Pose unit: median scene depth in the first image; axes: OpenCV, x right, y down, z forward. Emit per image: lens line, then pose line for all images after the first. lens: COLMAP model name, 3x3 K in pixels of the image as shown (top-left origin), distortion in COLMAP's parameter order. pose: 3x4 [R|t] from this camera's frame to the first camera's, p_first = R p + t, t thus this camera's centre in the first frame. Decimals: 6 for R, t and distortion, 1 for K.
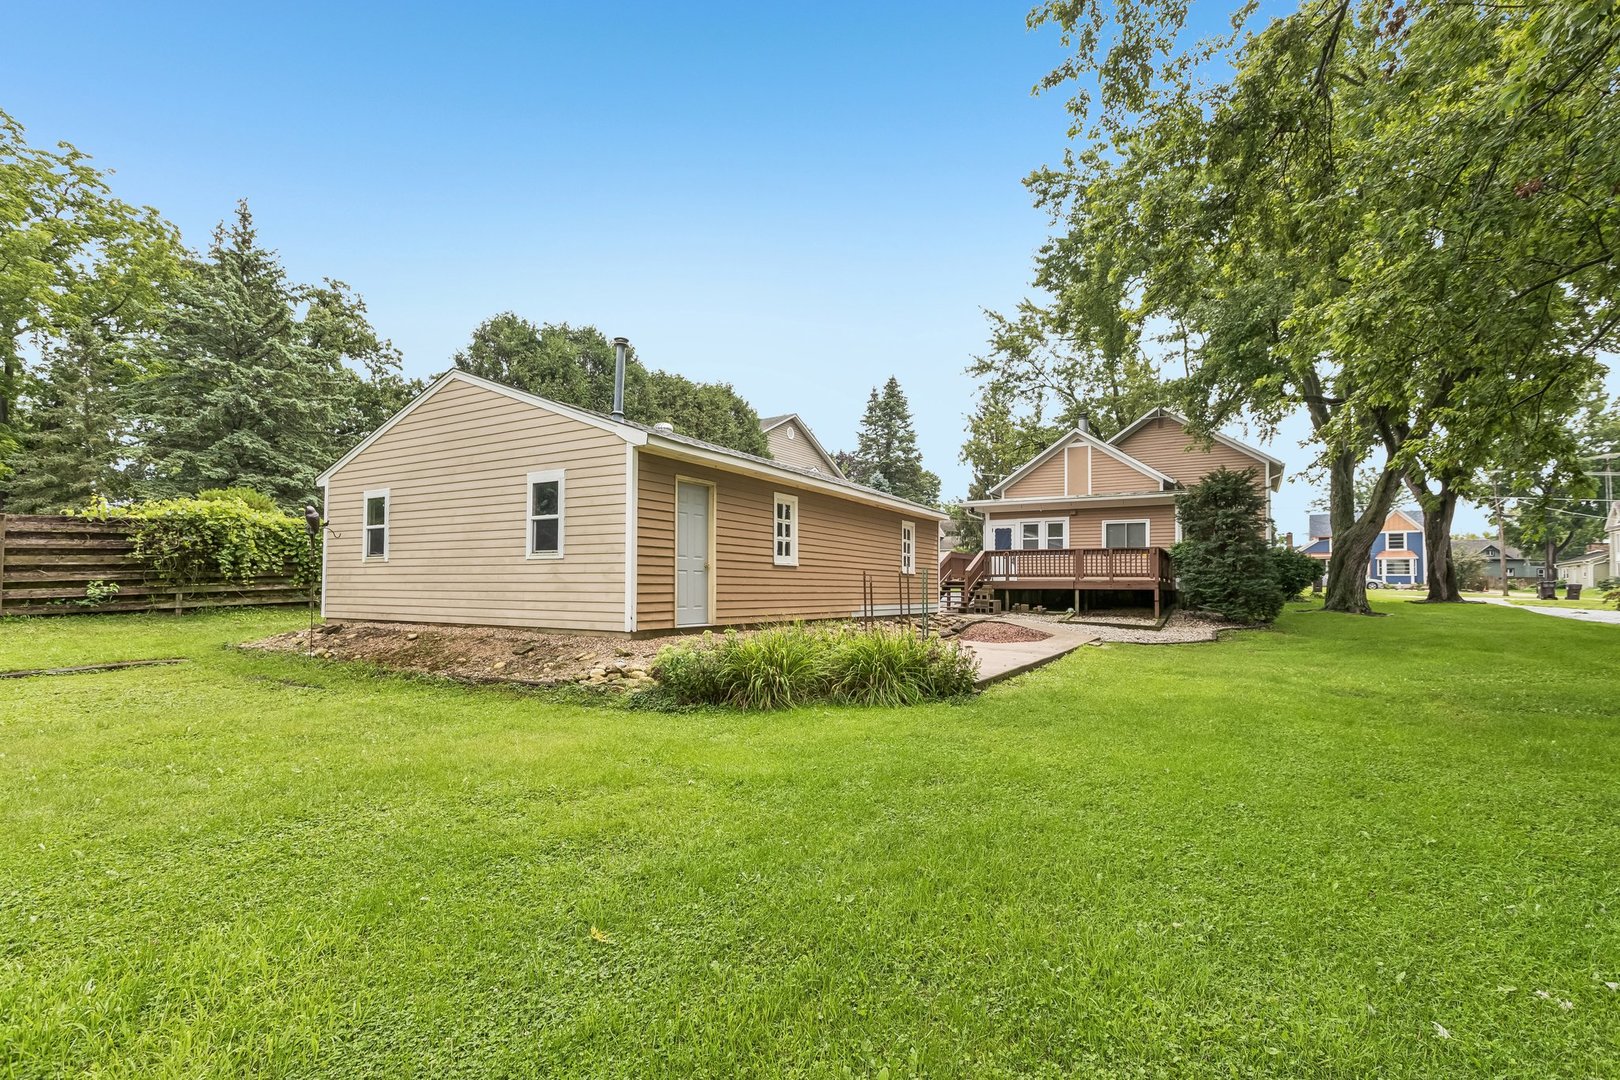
lens RADIAL K [[737.1, 0, 804.3], [0, 737.1, 575.6], [0, 0, 1]] dist [-0.004267, -0.000074]
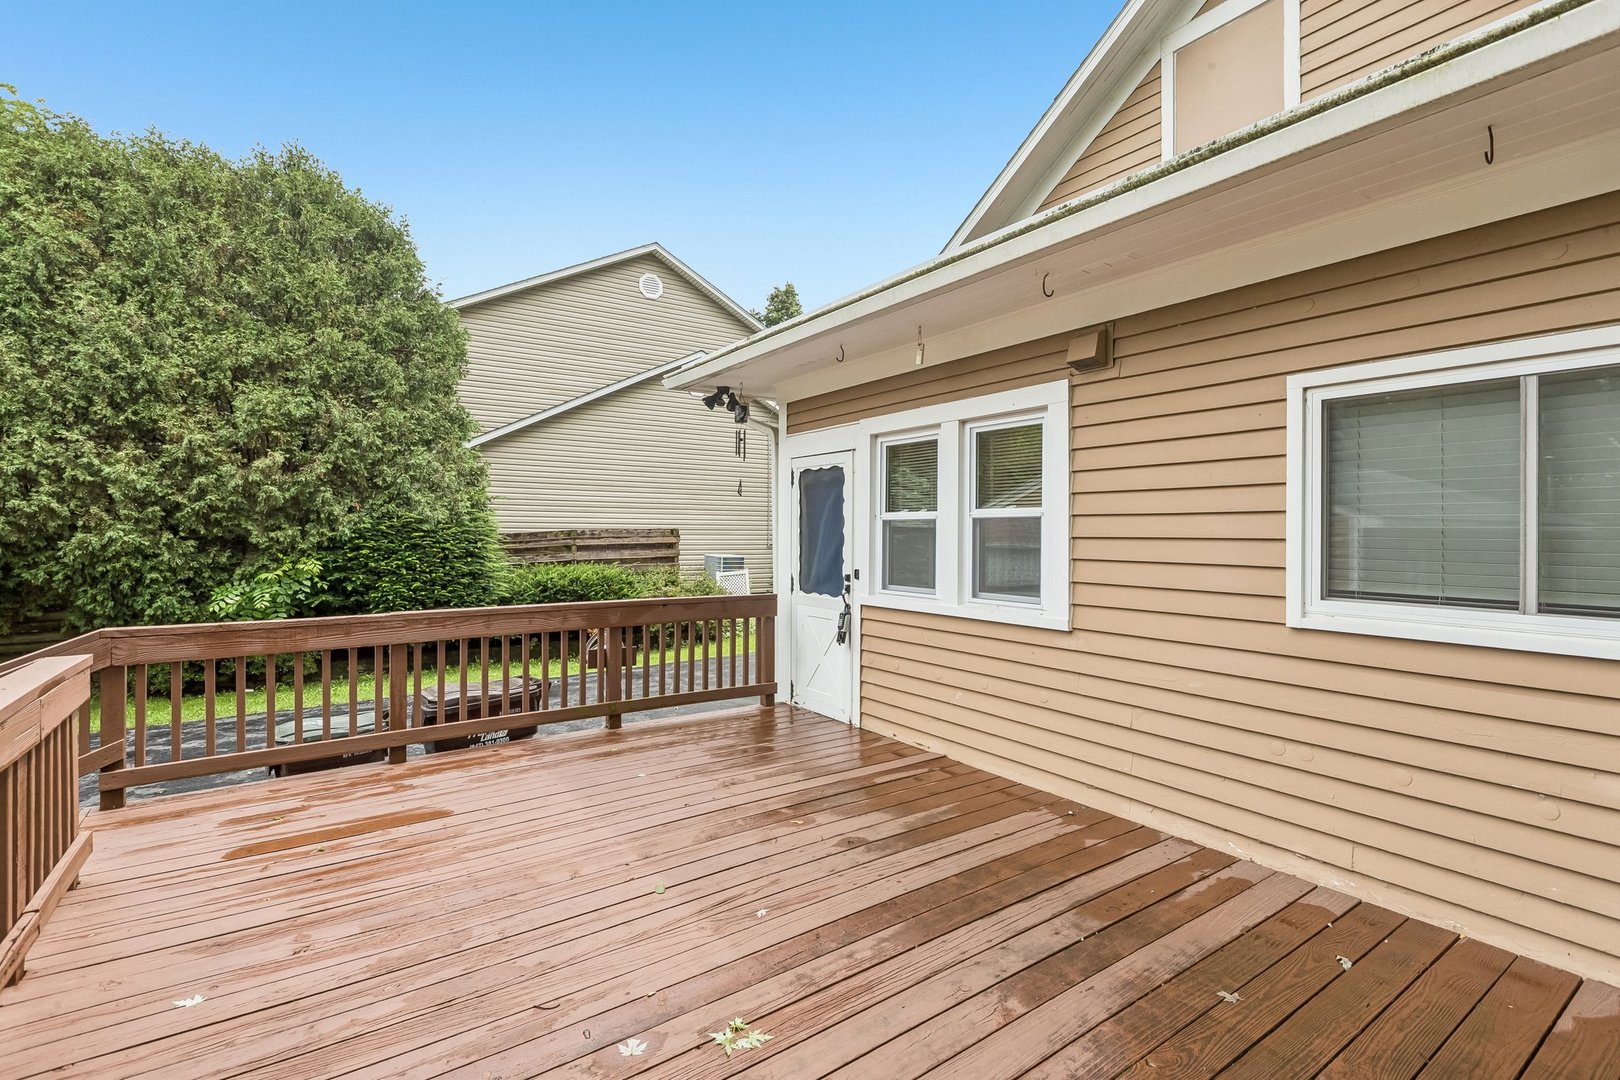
lens RADIAL K [[737.1, 0, 799.0], [0, 737.1, 532.2], [0, 0, 1]] dist [-0.004267, -0.000074]
pose [[0.912490, -0.006040, -0.409054, 0.366980], [0.011259, 0.999883, 0.010351, -0.048912], [0.408943, -0.014051, 0.912452, 0.822576]]
